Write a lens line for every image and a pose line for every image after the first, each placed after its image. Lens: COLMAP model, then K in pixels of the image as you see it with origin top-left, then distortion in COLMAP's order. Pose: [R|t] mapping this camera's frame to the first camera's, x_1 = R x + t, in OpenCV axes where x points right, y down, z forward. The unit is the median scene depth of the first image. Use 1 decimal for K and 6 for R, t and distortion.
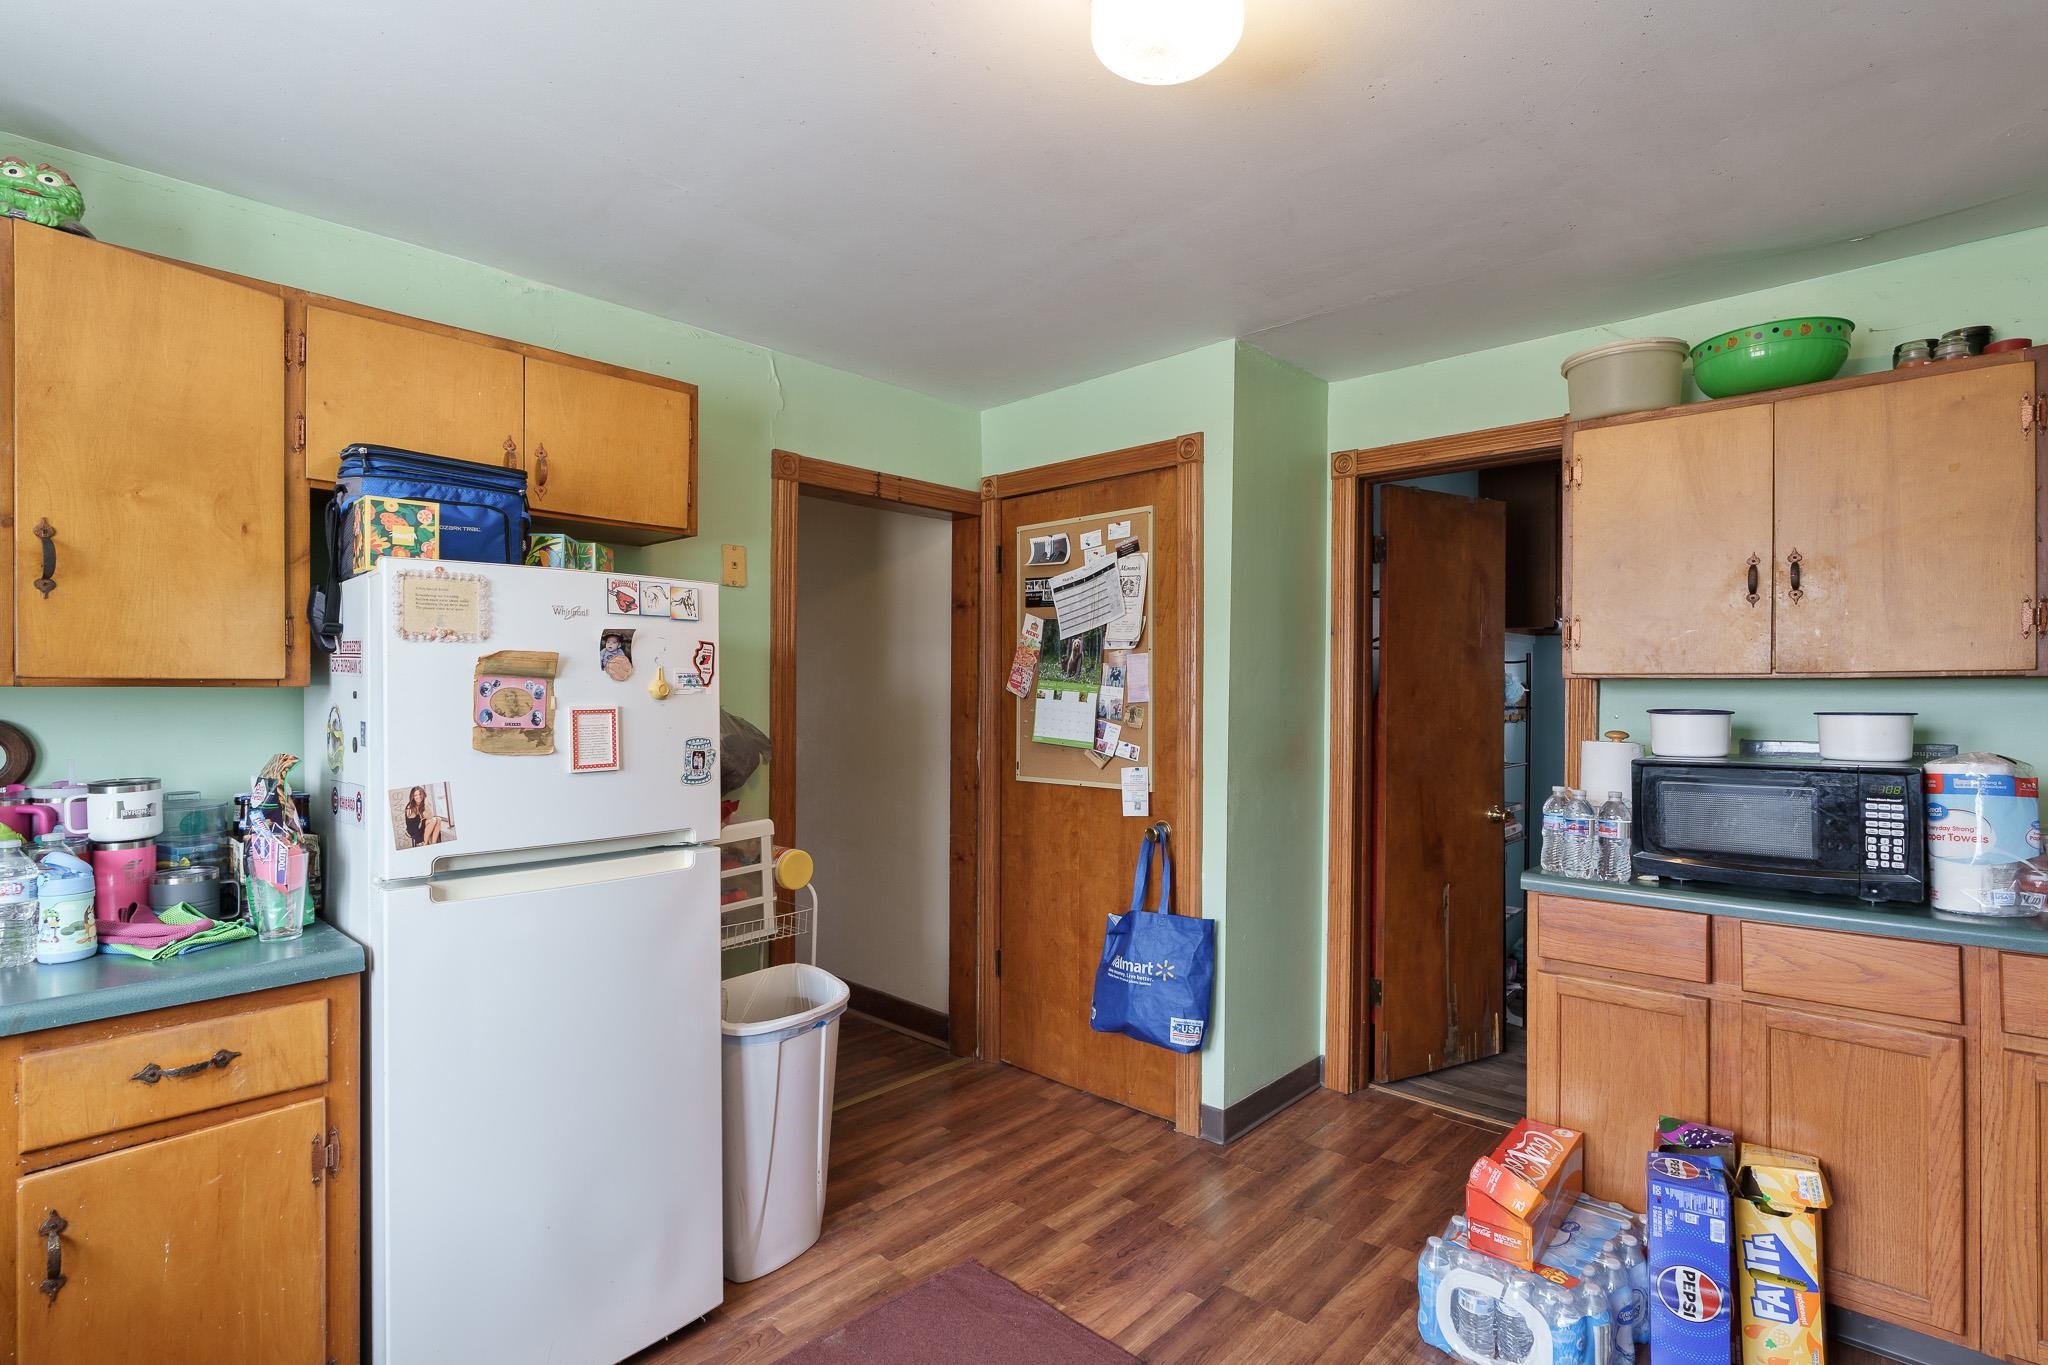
lens RADIAL K [[993.6, 0, 1036.0], [0, 993.6, 689.5], [0, 0, 1]] dist [-0.009147, 0.002950]
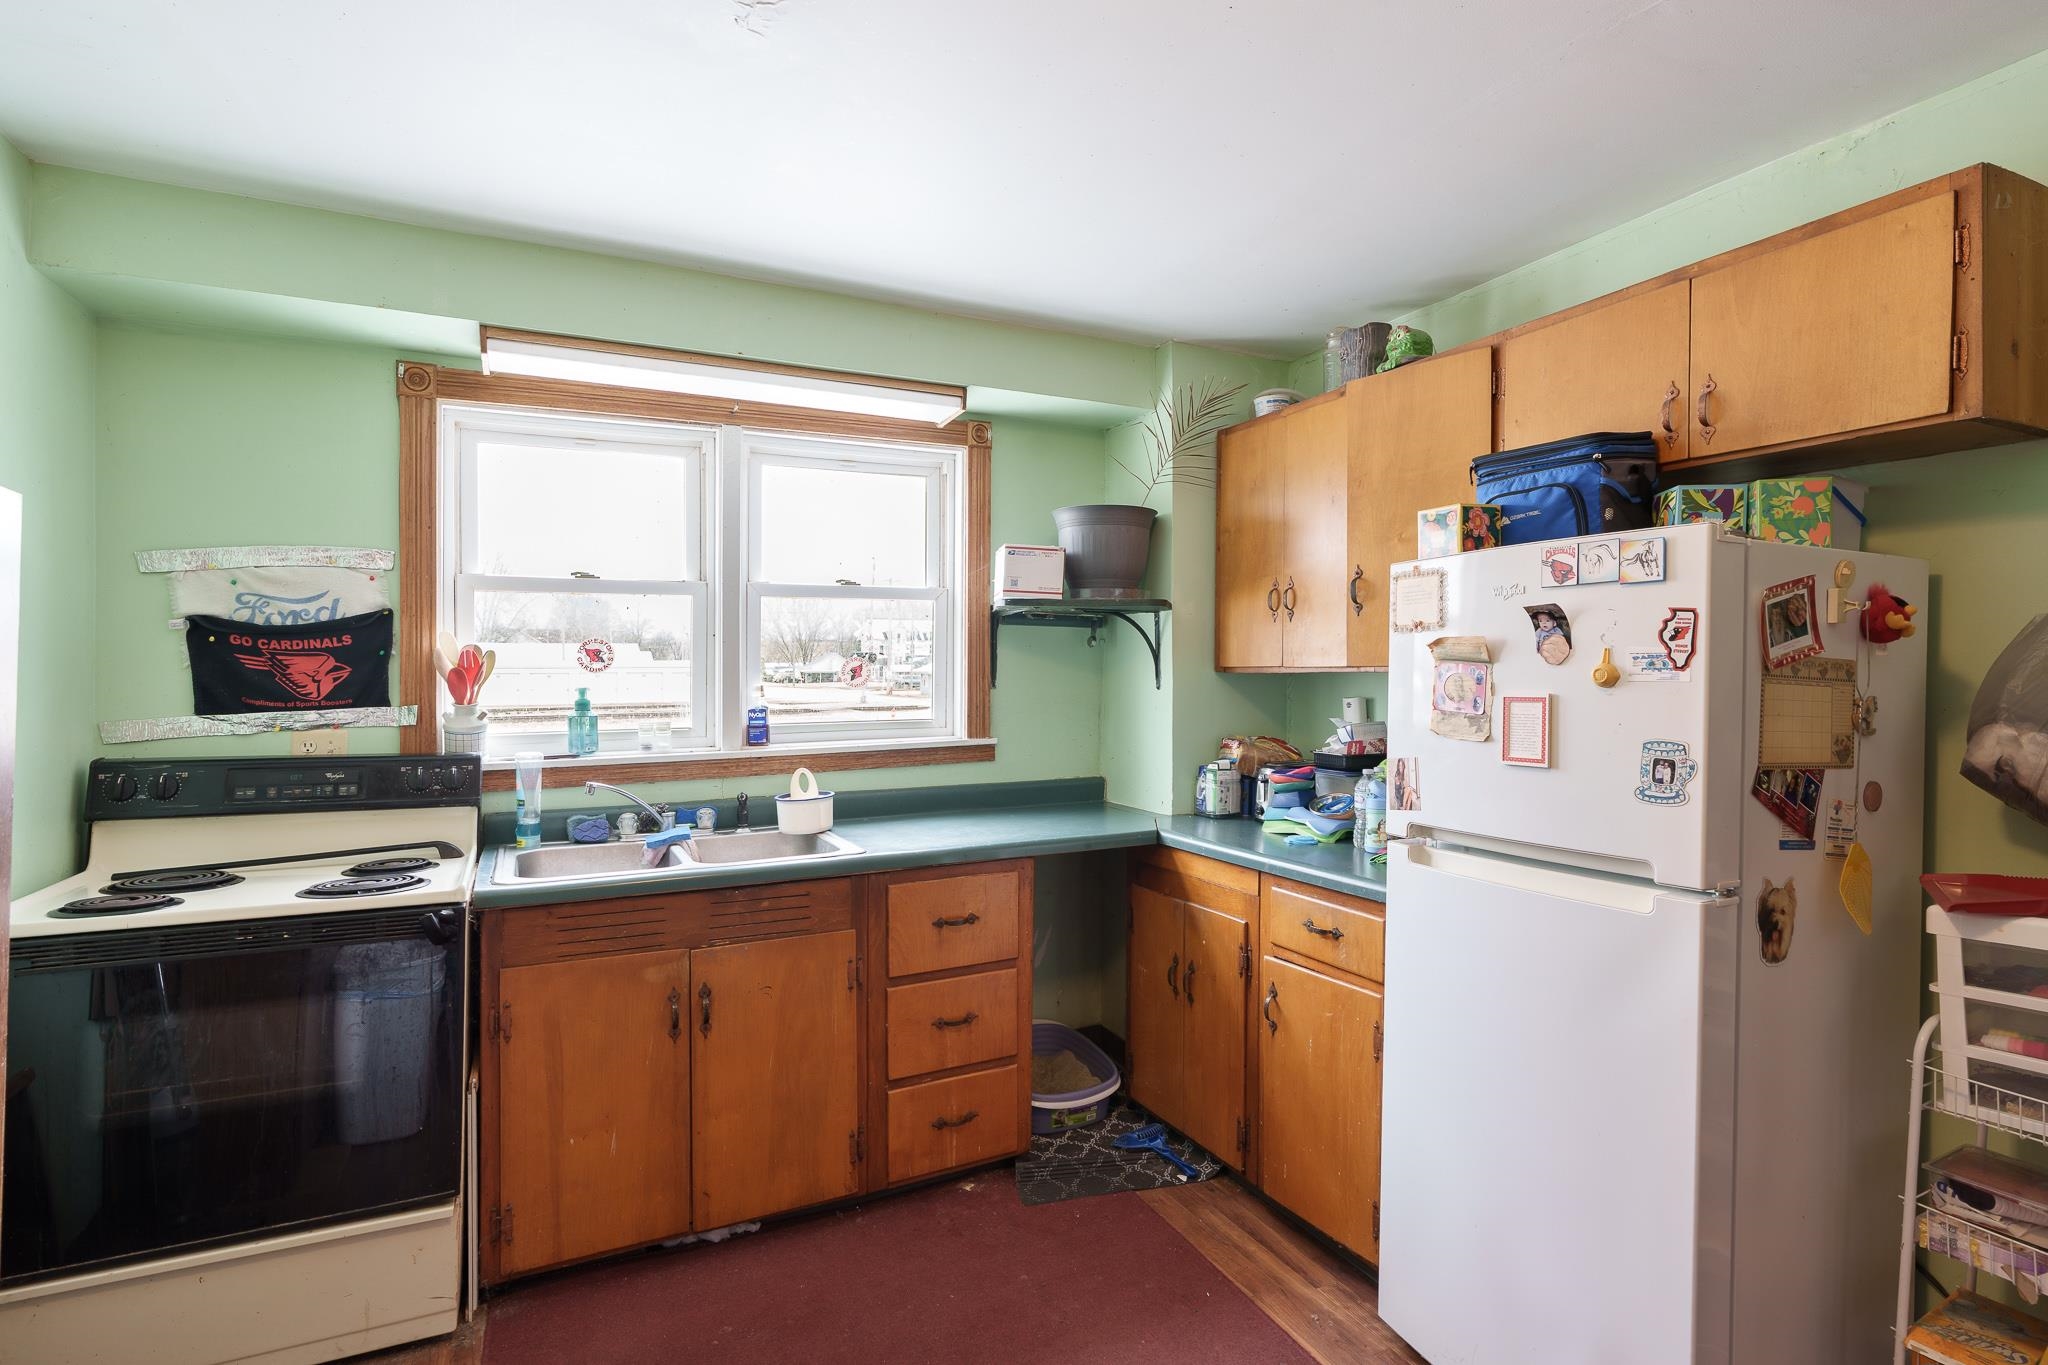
lens RADIAL K [[993.6, 0, 1020.6], [0, 993.6, 674.1], [0, 0, 1]] dist [-0.009147, 0.002950]
pose [[-0.356302, 0.002415, -0.934368, 0.517545], [0.004915, 0.999988, 0.000710, -0.003327], [0.934358, -0.004339, -0.356310, 0.830438]]
